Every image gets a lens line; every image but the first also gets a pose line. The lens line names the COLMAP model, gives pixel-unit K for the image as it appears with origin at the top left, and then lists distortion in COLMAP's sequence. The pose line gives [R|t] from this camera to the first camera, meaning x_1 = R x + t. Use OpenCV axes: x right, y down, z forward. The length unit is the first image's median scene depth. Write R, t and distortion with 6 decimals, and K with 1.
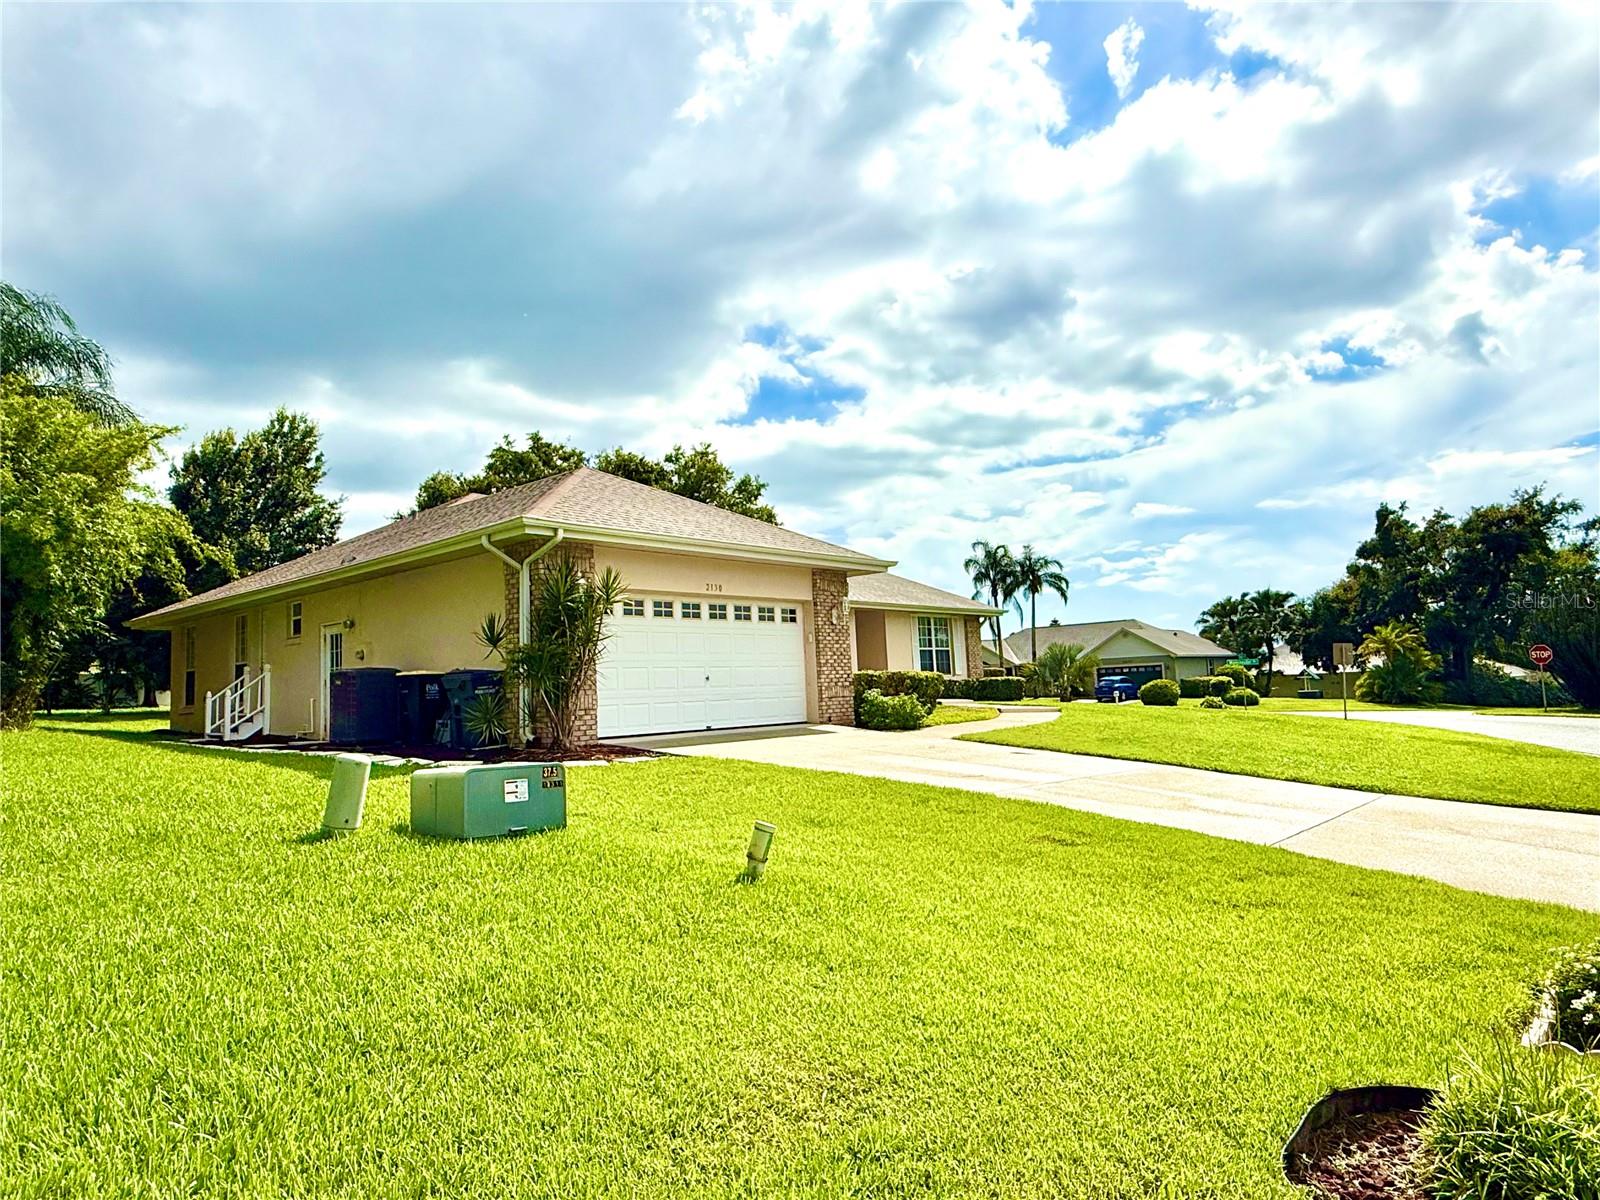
lens RADIAL K [[980.5, 0, 801.0], [0, 980.5, 531.8], [0, 0, 1]] dist [0.003577, 0.001637]
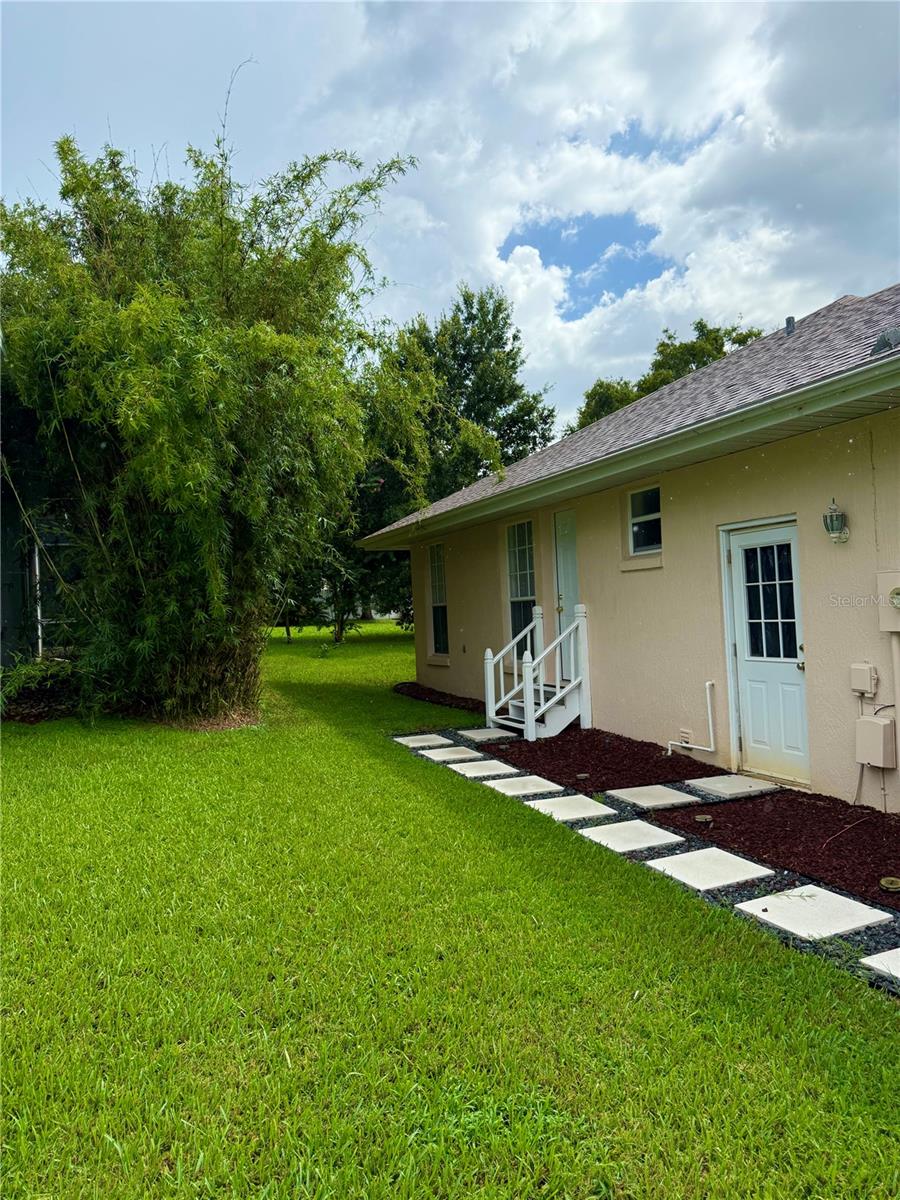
lens RADIAL K [[833.6, 0, 450.0], [0, 833.6, 600.0], [0, 0, 1]] dist [0.365637, 0.000053]
pose [[0.894857, -0.006684, -0.446304, -0.239526], [0.077602, 0.986990, 0.140813, 0.035831], [0.439556, -0.160641, 0.883733, 0.328969]]
